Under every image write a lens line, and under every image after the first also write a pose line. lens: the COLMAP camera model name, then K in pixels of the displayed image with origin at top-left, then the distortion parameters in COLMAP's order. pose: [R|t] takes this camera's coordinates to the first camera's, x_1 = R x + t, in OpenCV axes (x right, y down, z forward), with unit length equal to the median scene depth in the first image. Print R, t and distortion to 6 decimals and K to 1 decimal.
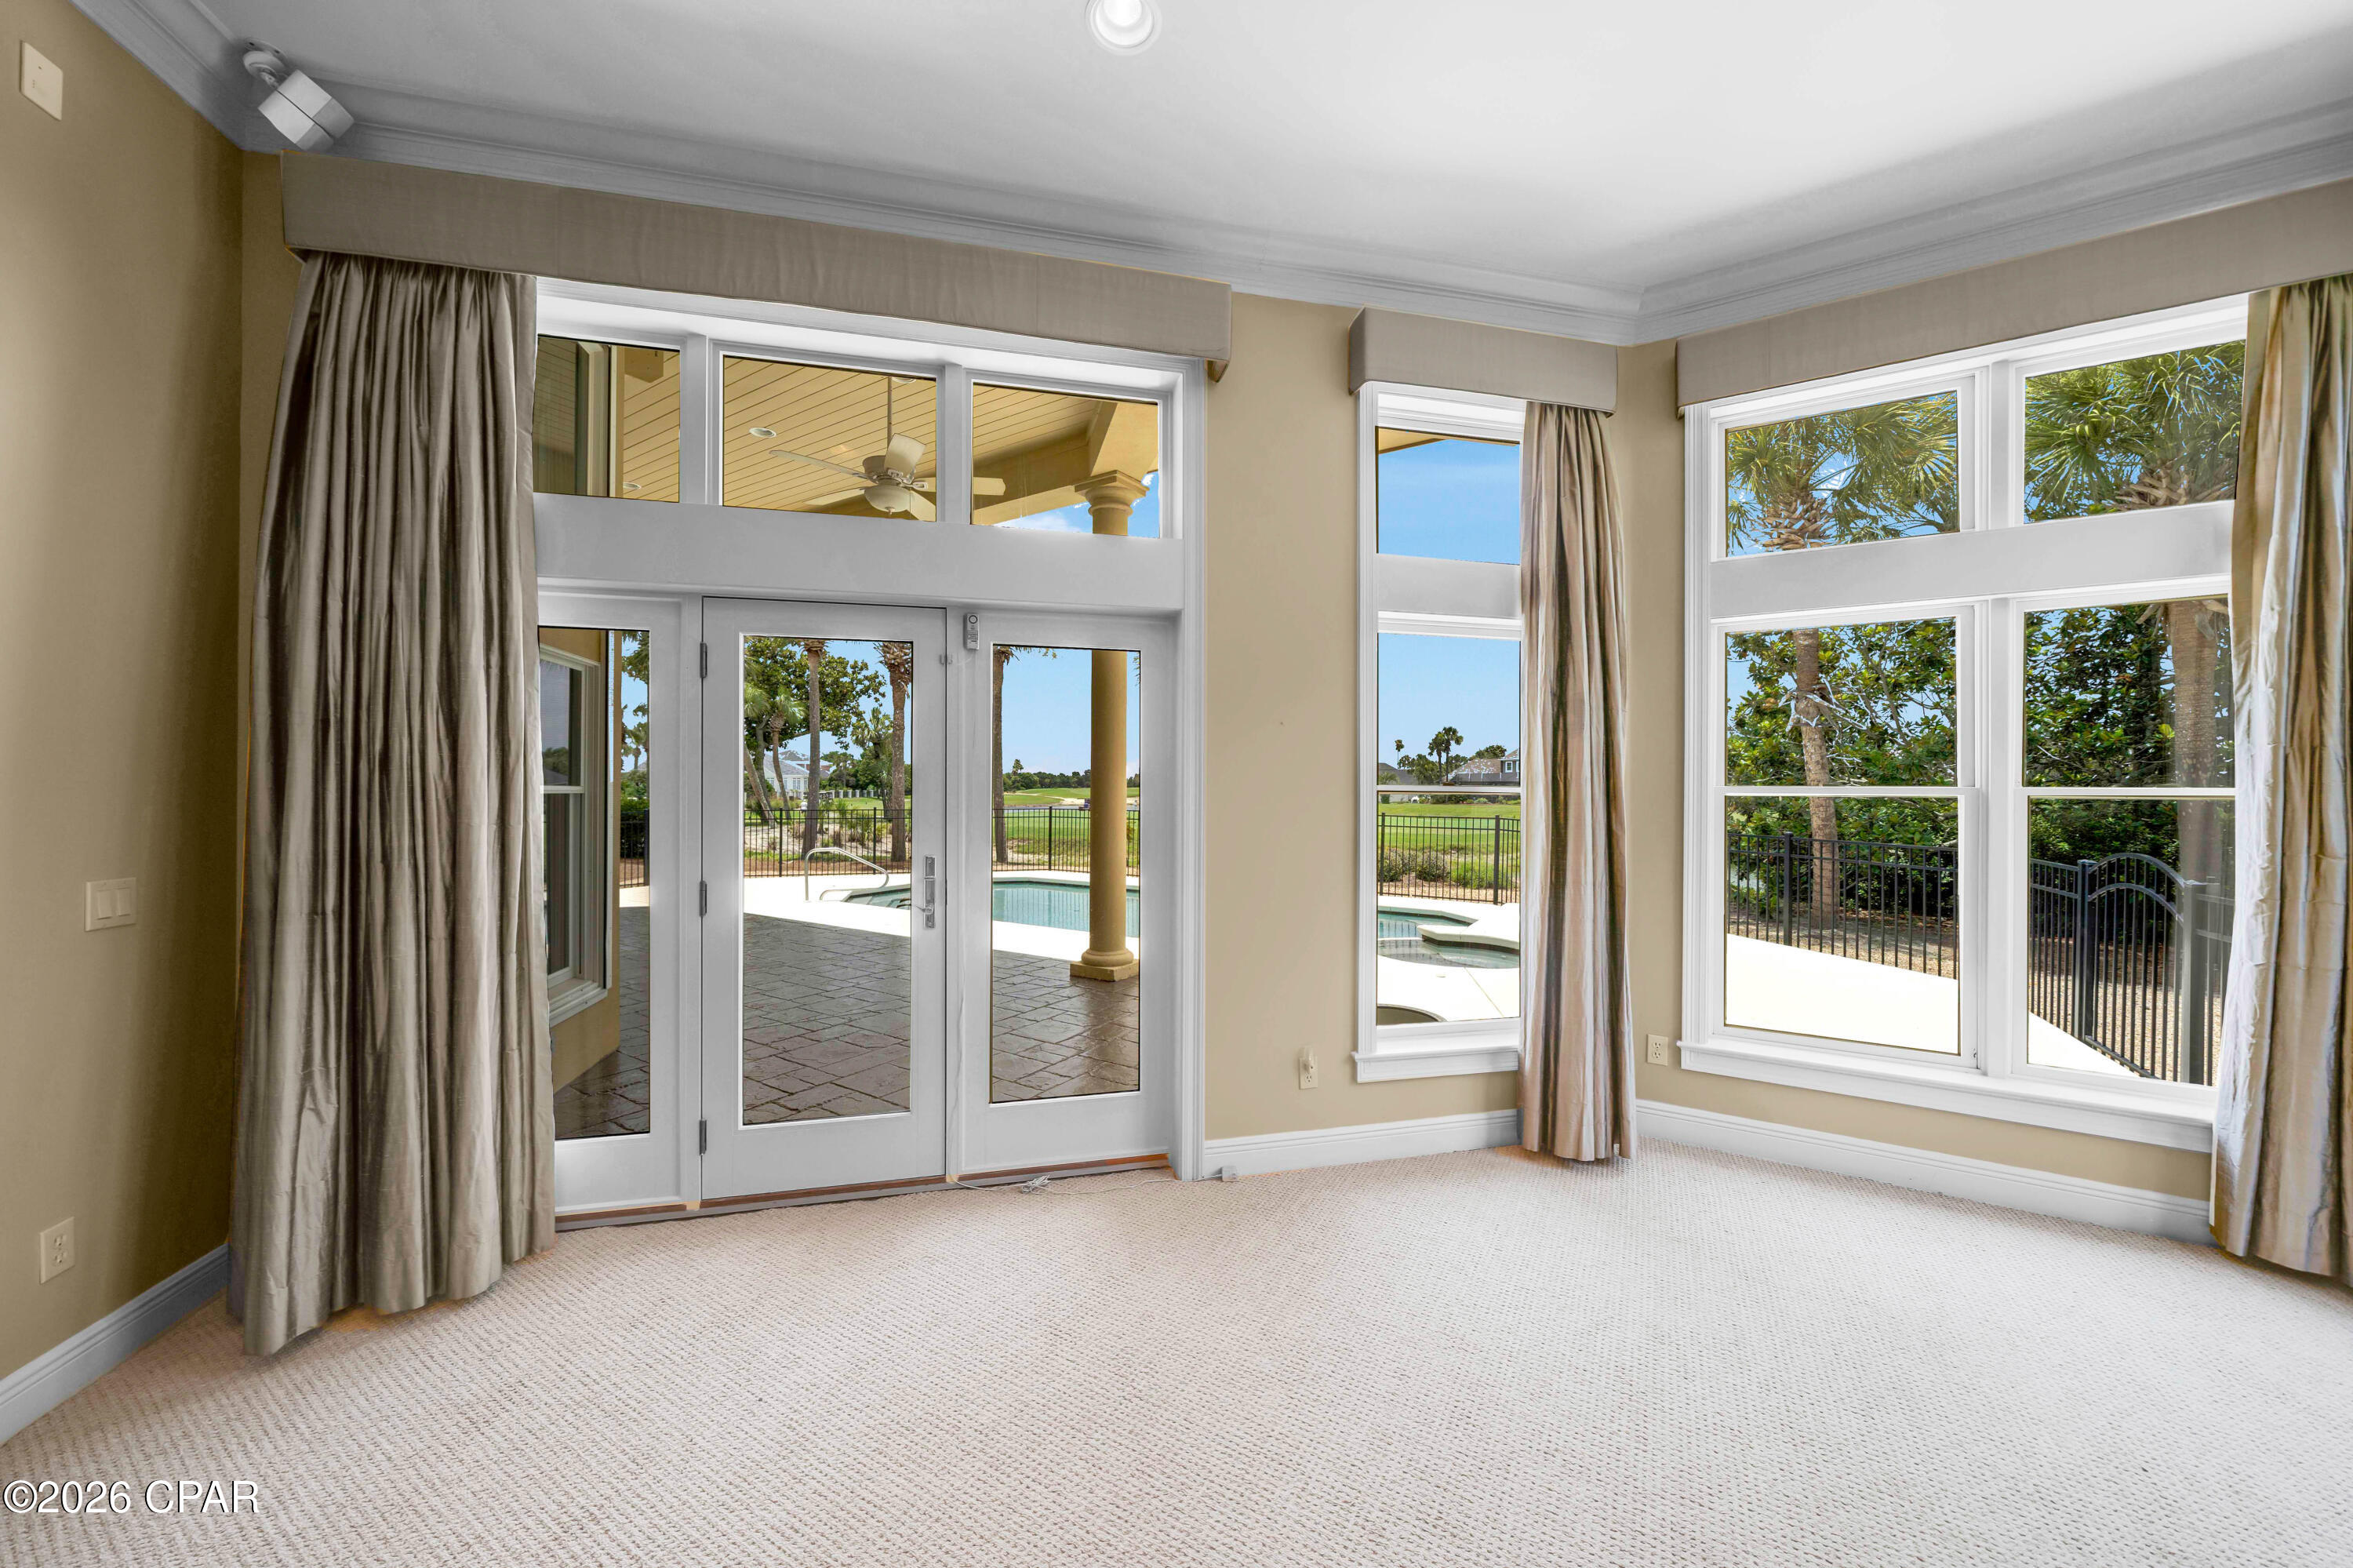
lens RADIAL K [[814.5, 0, 1159.6], [0, 814.5, 774.5], [0, 0, 1]] dist [-0.005206, -0.000277]
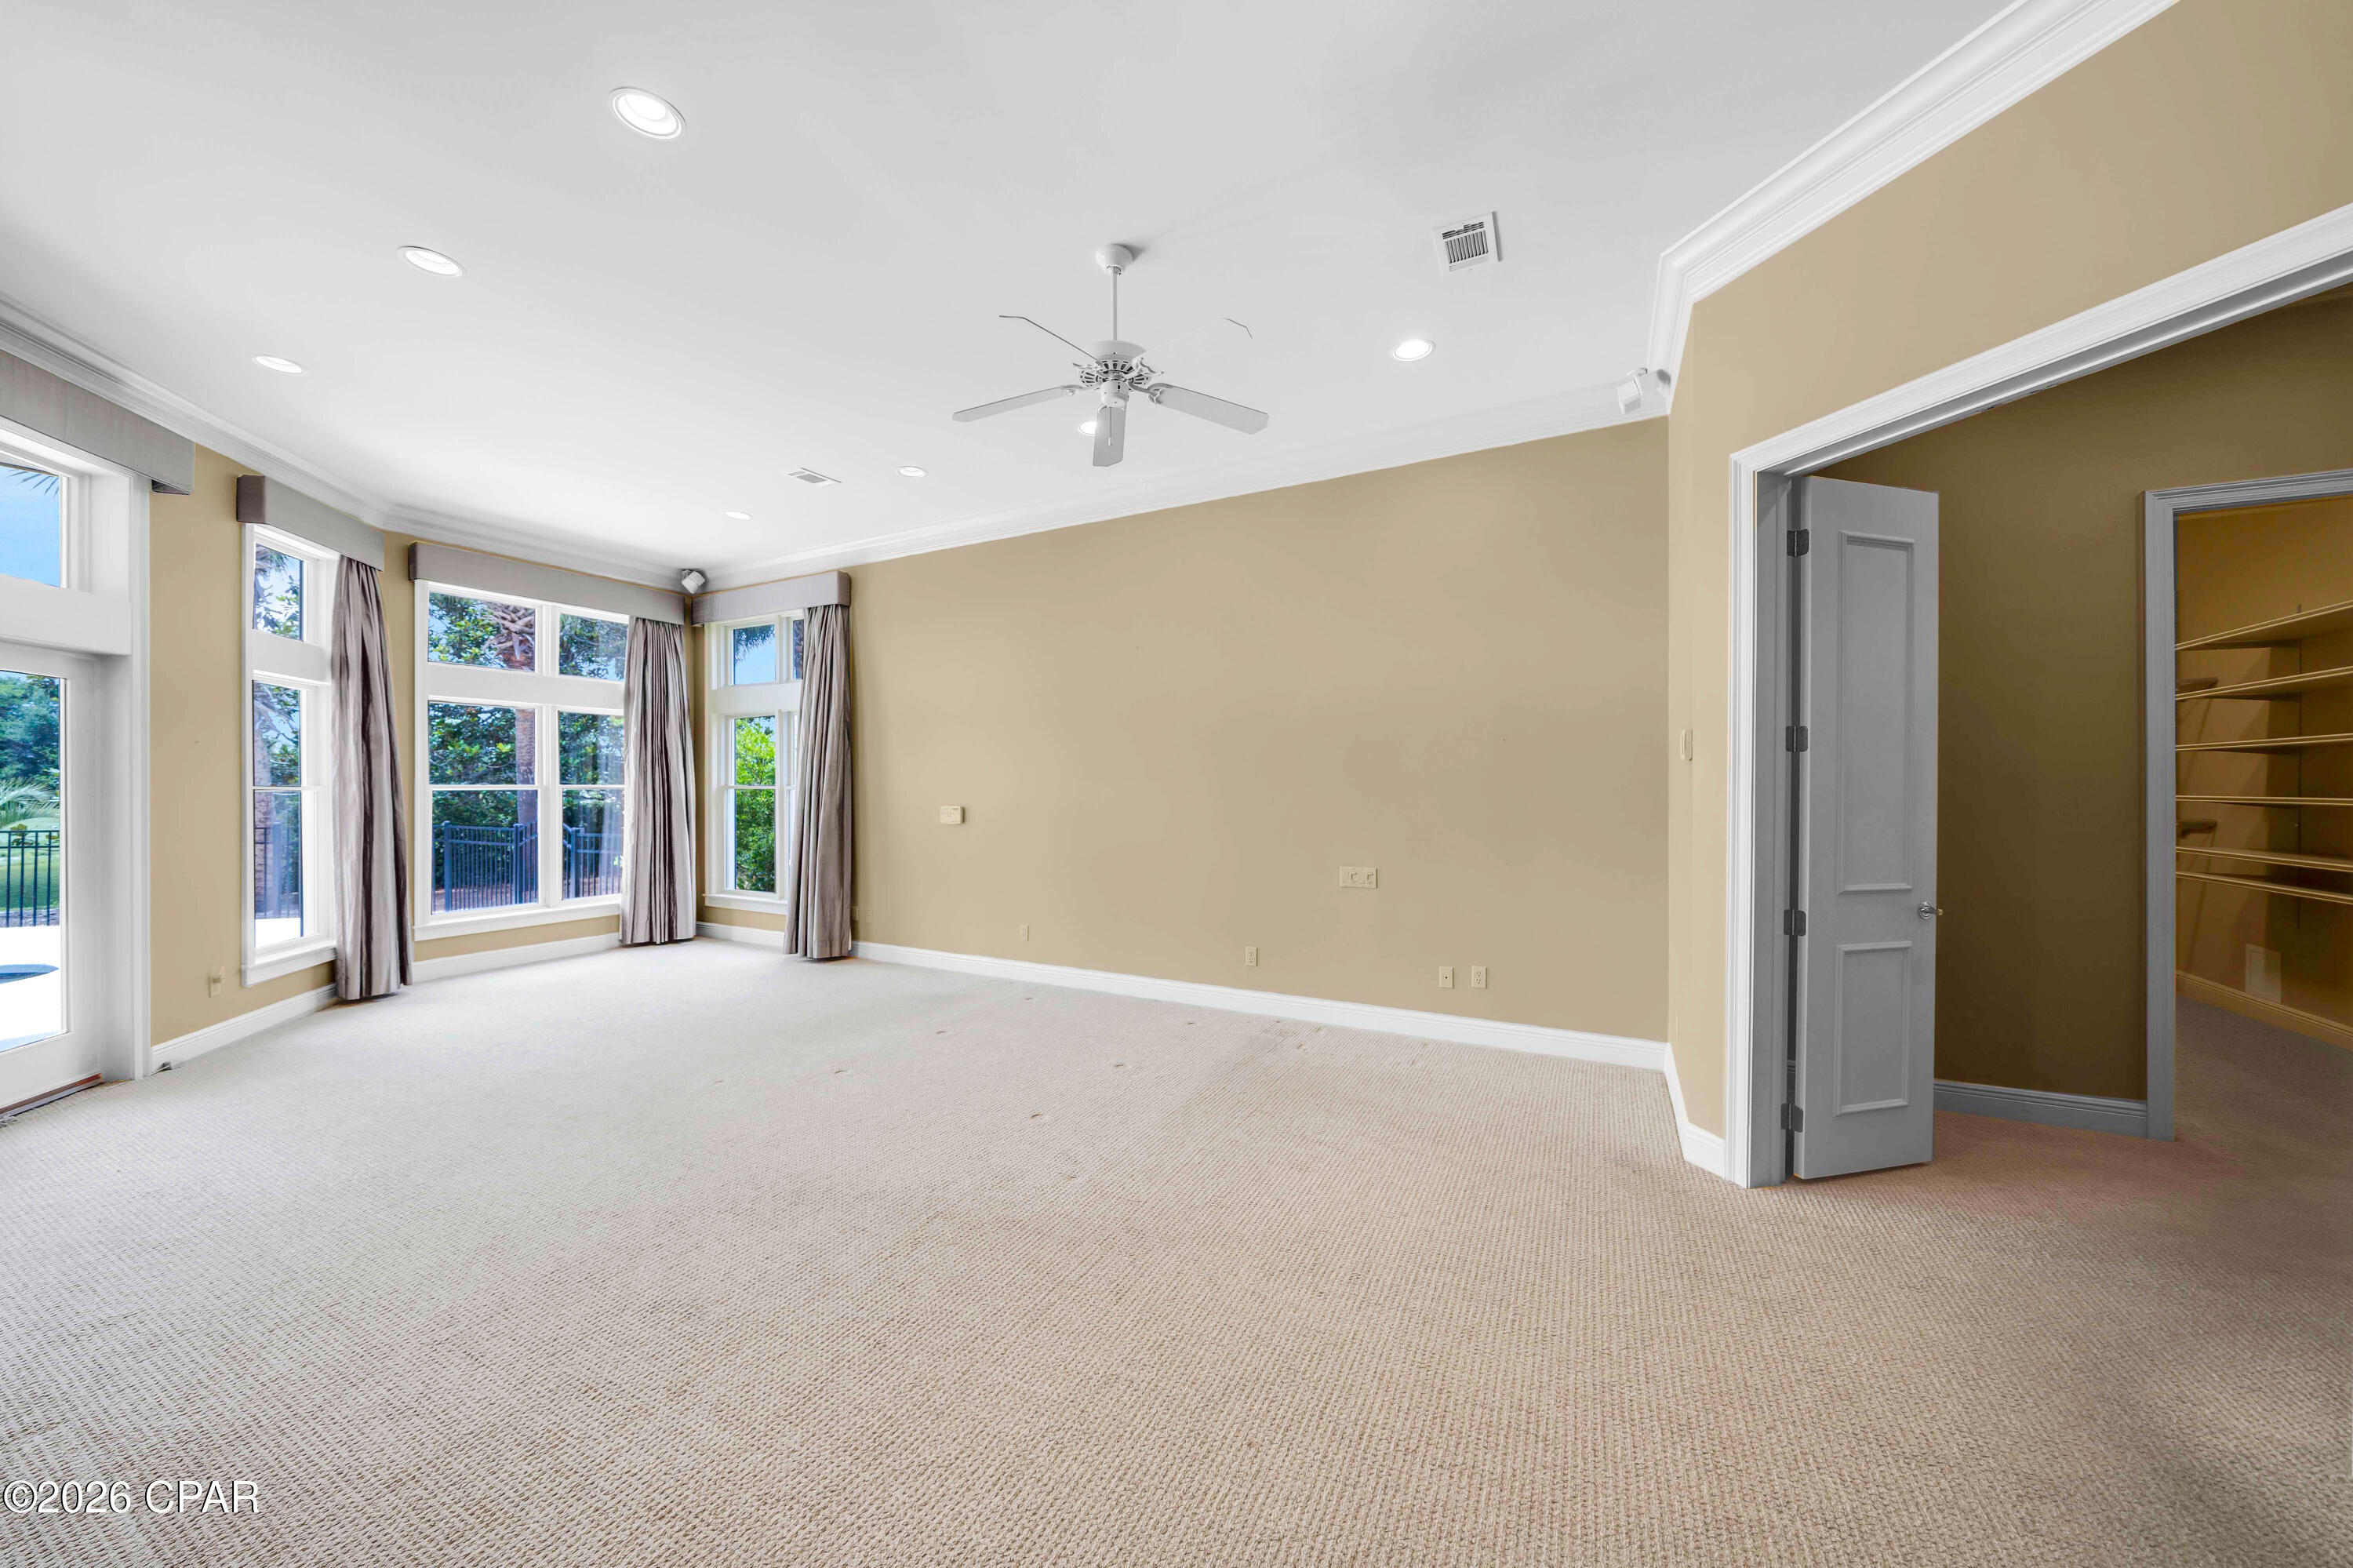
lens RADIAL K [[814.5, 0, 1159.6], [0, 814.5, 774.5], [0, 0, 1]] dist [-0.005206, -0.000277]
pose [[-0.072006, 0.003420, 0.997398, -1.366927], [-0.009241, 0.999949, -0.004096, -0.019298], [-0.997361, -0.009512, -0.071971, -0.571556]]
